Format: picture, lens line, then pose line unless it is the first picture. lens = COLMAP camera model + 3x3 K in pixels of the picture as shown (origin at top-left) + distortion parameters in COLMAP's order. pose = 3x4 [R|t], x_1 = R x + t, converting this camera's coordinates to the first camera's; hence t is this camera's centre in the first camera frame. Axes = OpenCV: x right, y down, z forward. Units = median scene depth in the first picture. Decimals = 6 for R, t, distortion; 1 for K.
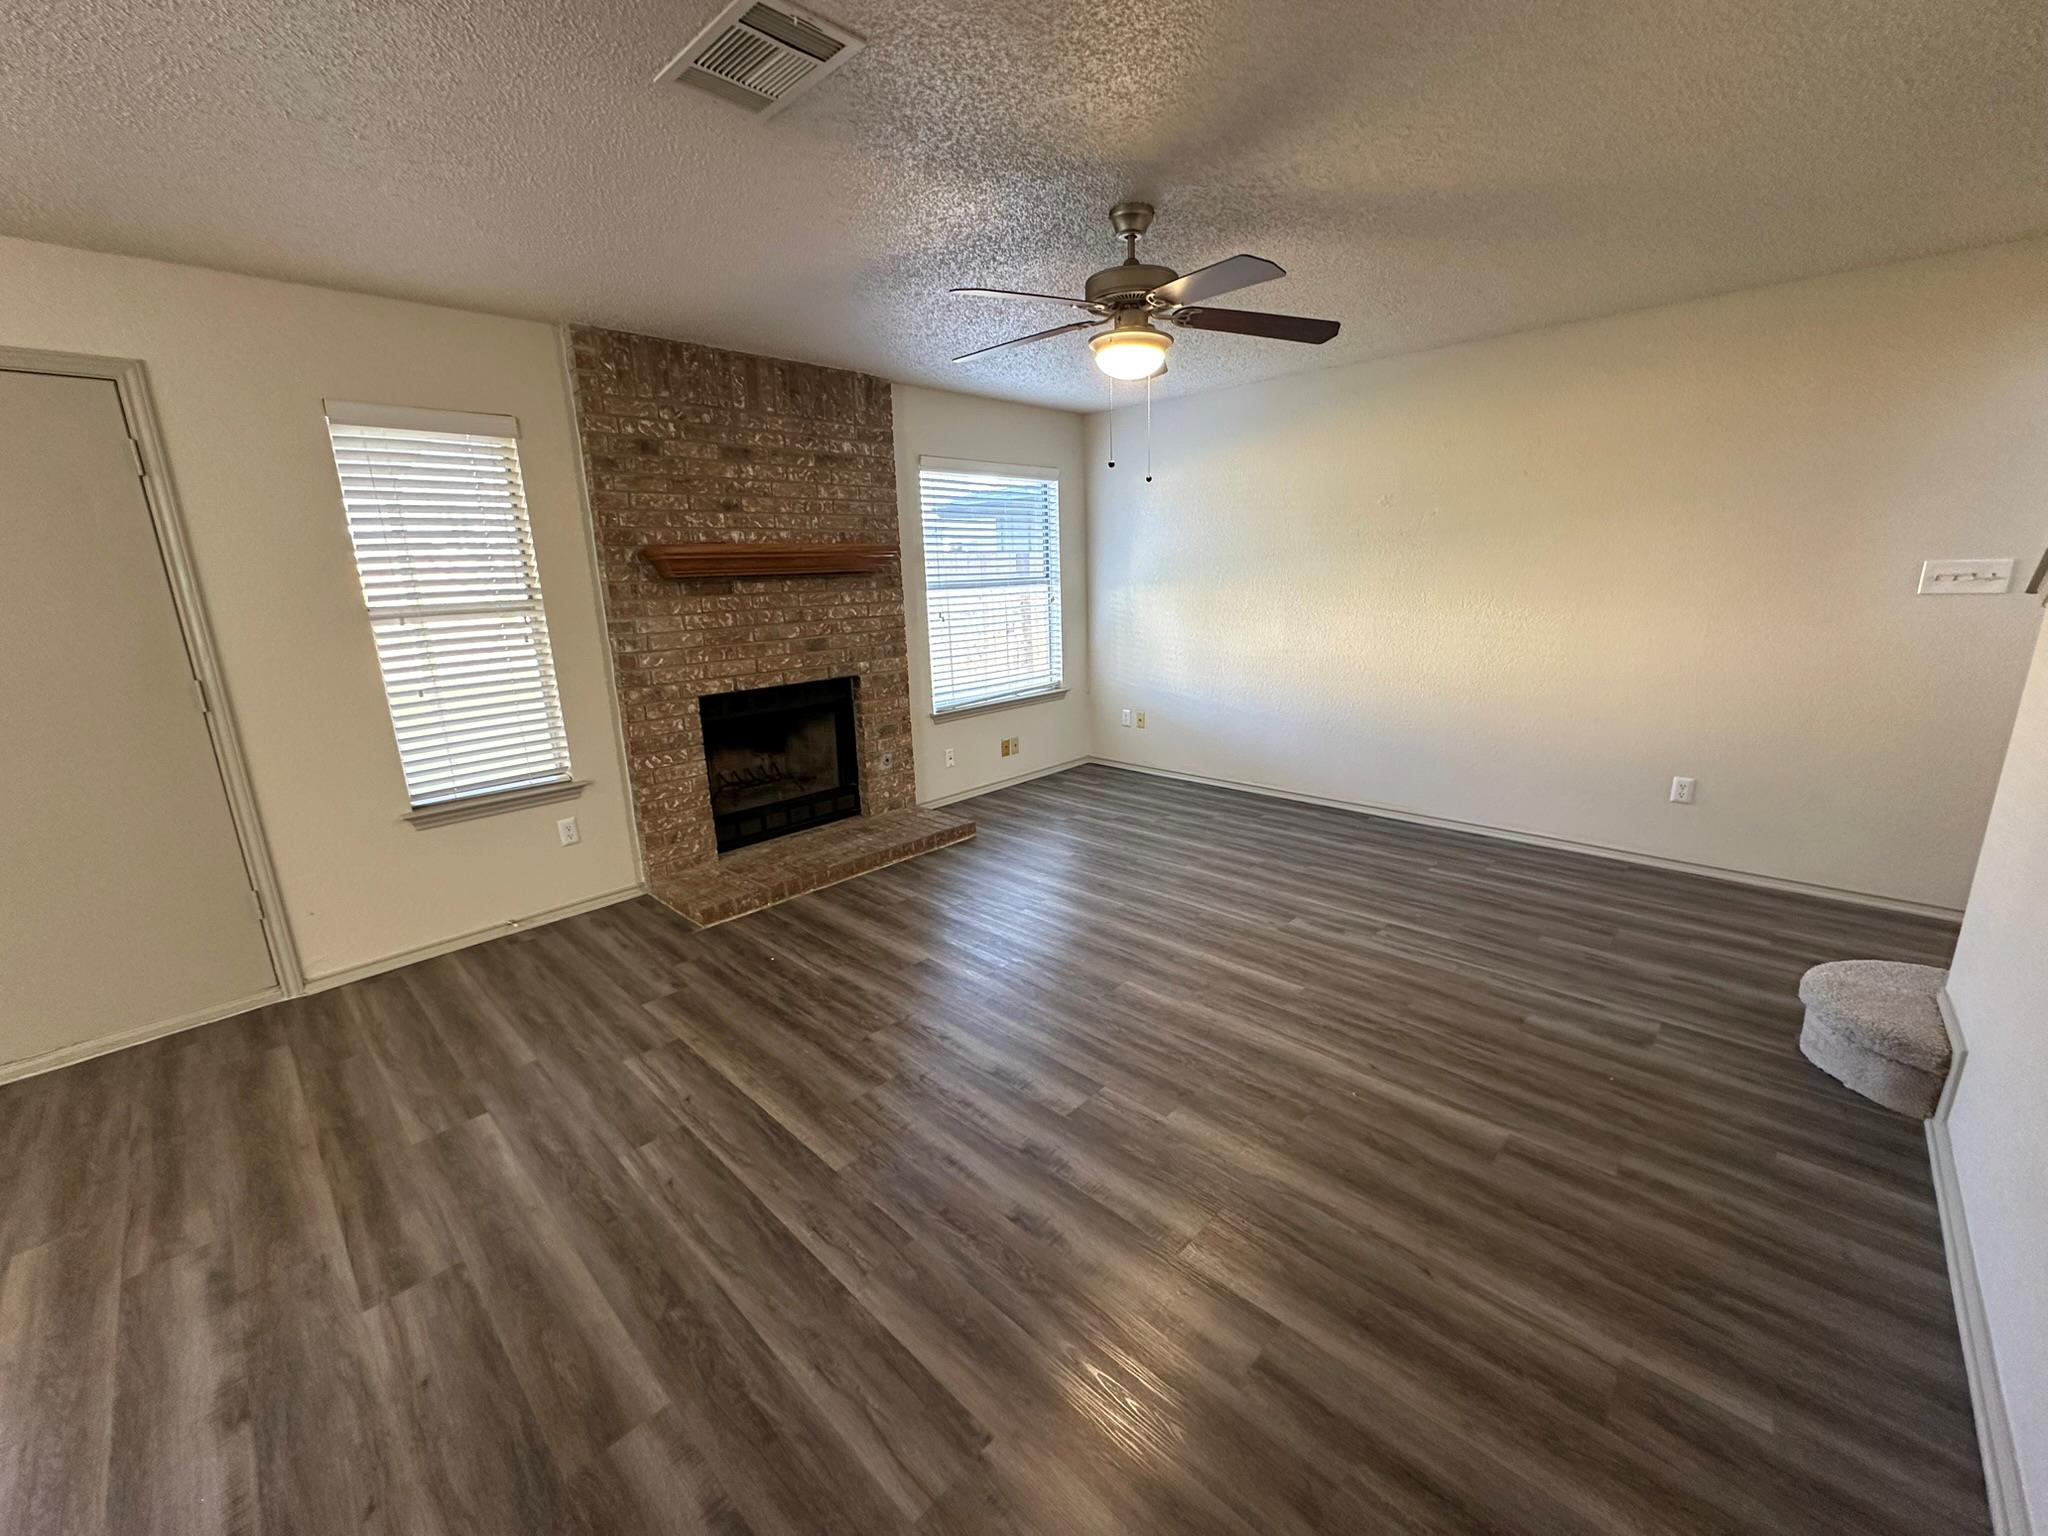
lens RADIAL K [[812.8, 0, 1024.0], [0, 812.8, 768.0], [0, 0, 1]] dist [-0.005175, 0.000504]
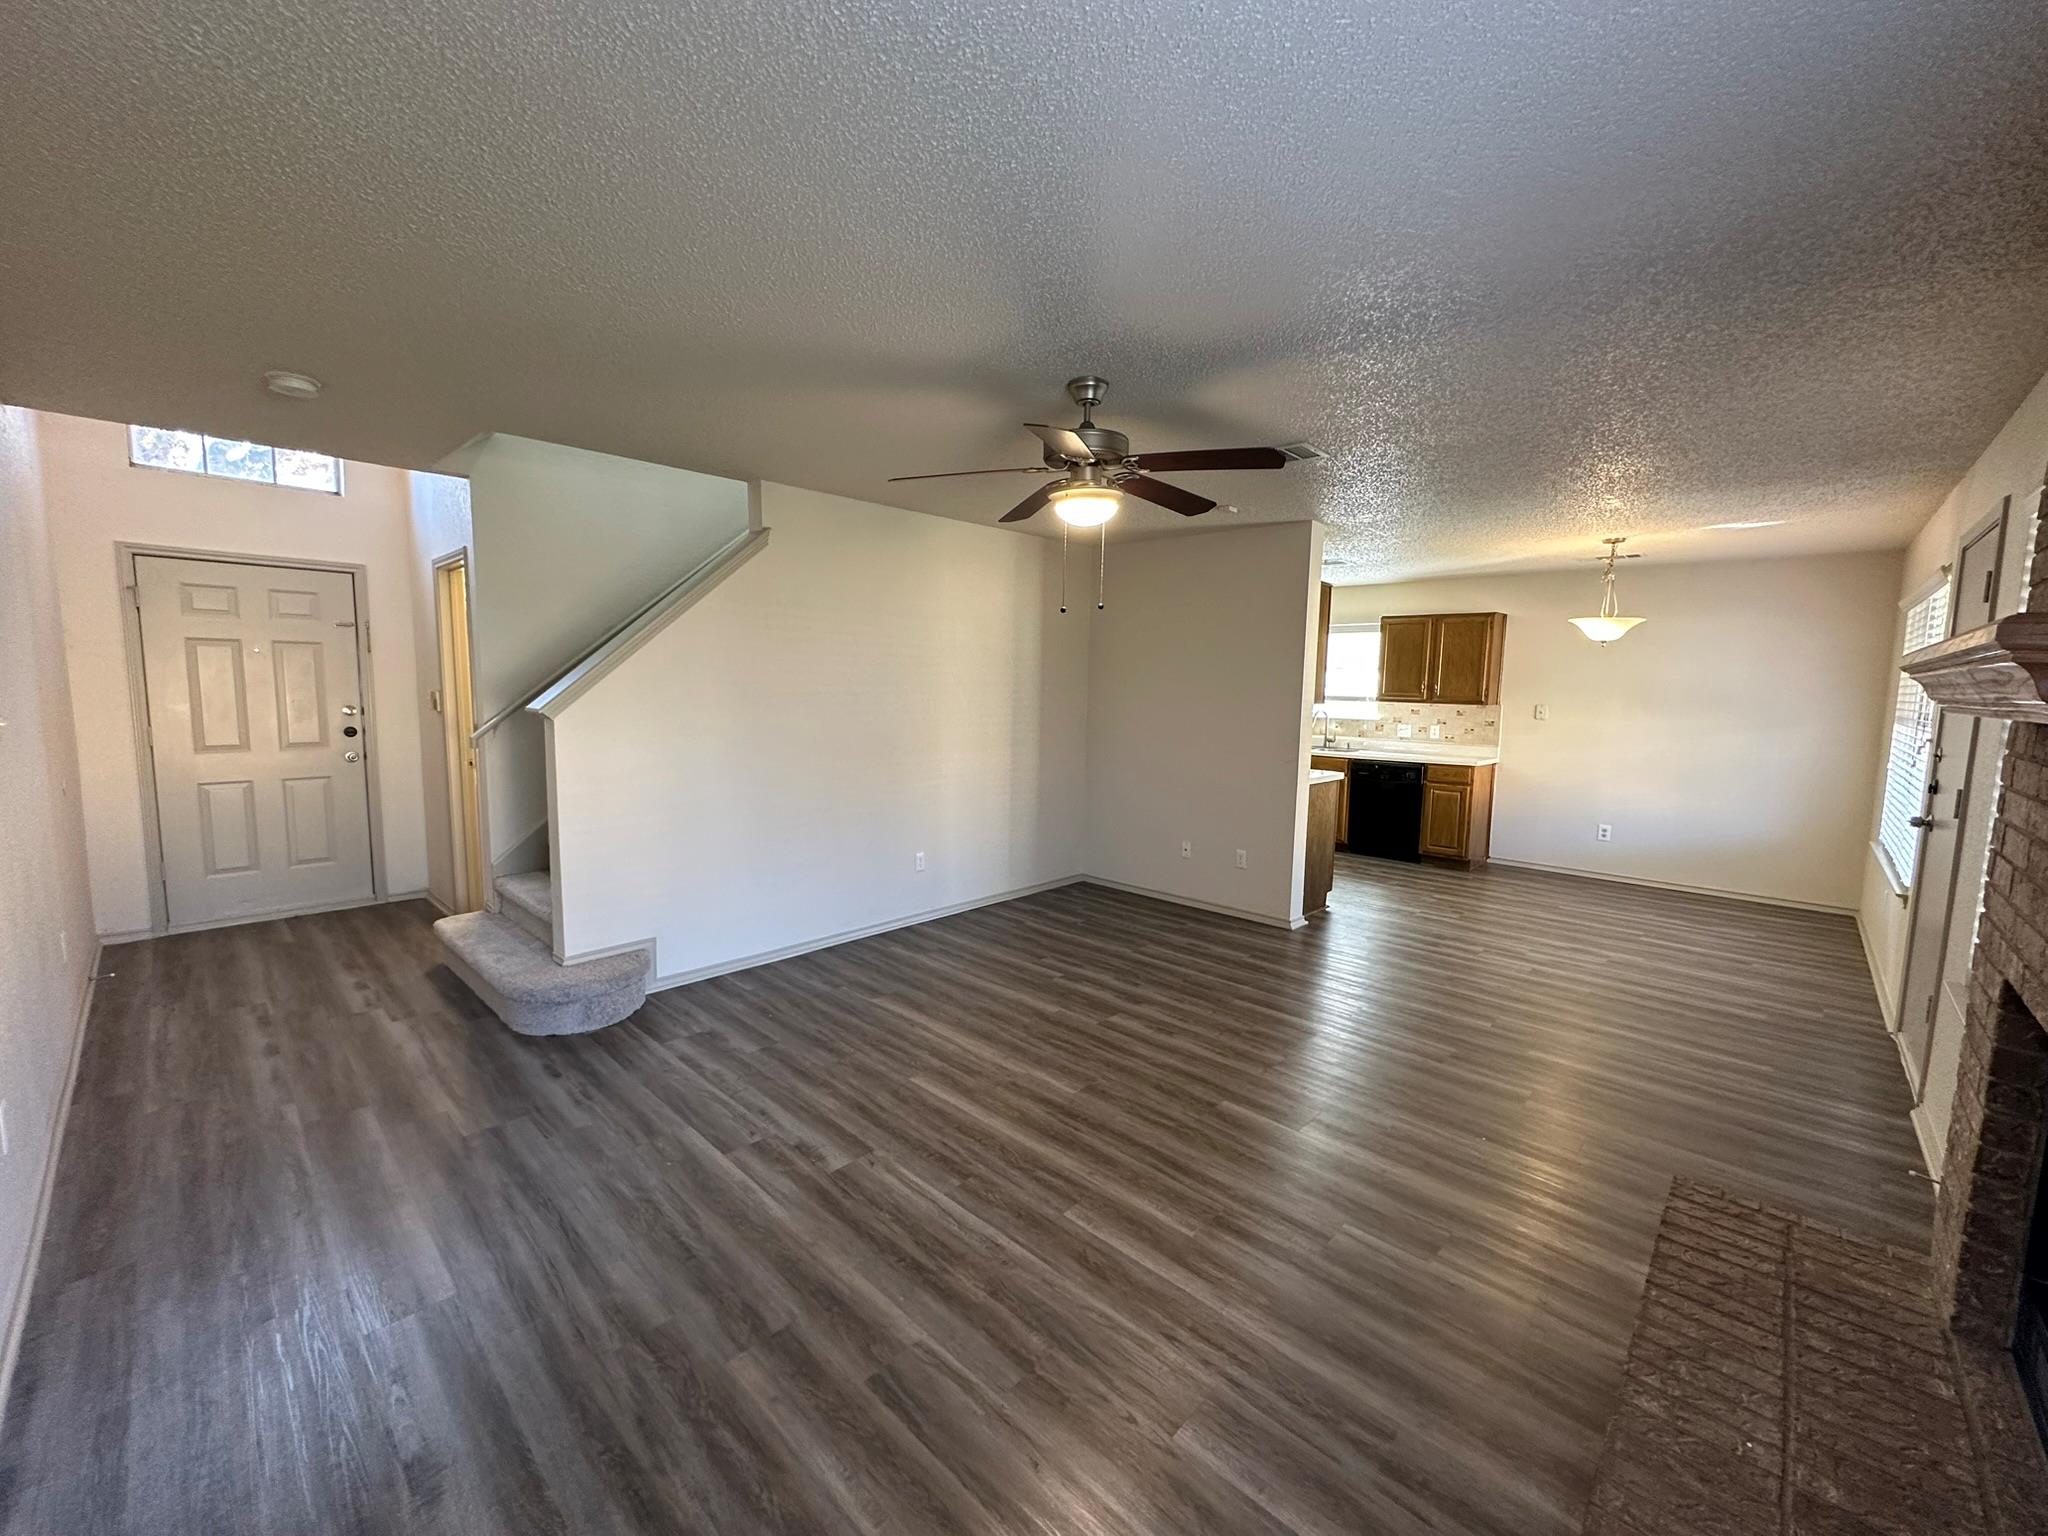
lens RADIAL K [[812.8, 0, 1024.0], [0, 812.8, 768.0], [0, 0, 1]] dist [-0.005175, 0.000504]
pose [[-0.999917, 0.012601, -0.002809, 0.204391], [0.010866, 0.938924, 0.343954, -0.515135], [0.006971, 0.343895, -0.938982, 1.996982]]
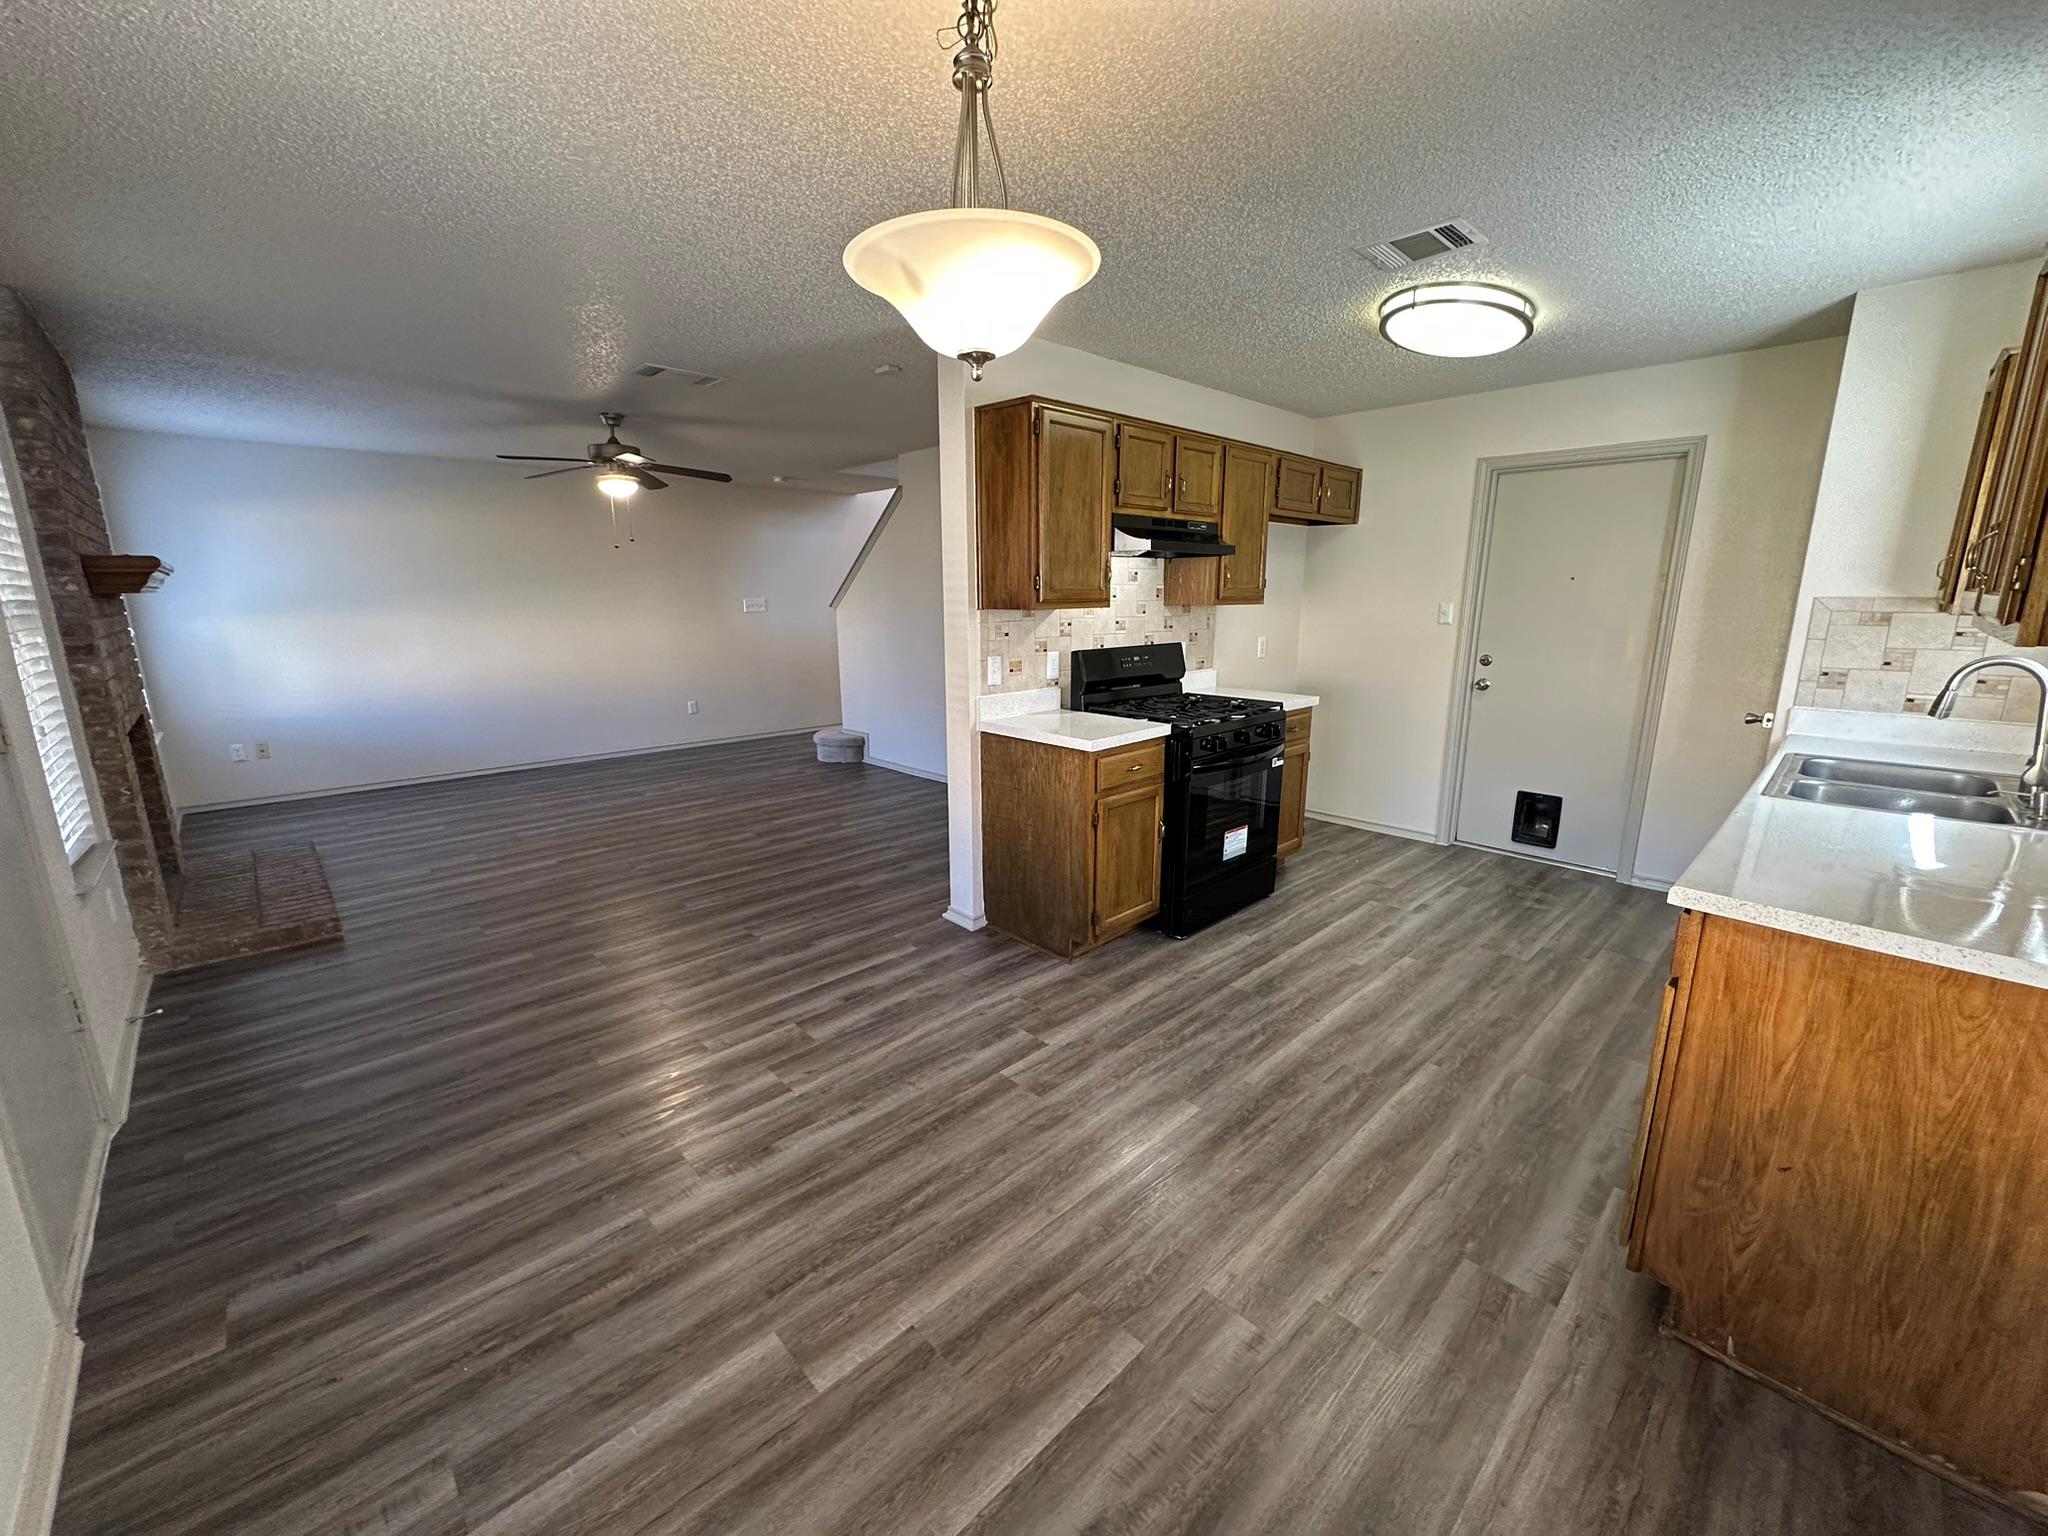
lens RADIAL K [[812.8, 0, 1024.0], [0, 812.8, 768.0], [0, 0, 1]] dist [-0.005175, 0.000504]
pose [[0.040684, -0.180516, 0.982730, -1.735782], [0.243475, 0.955688, 0.165469, 0.050980], [-0.969054, 0.232538, 0.082832, 0.051566]]
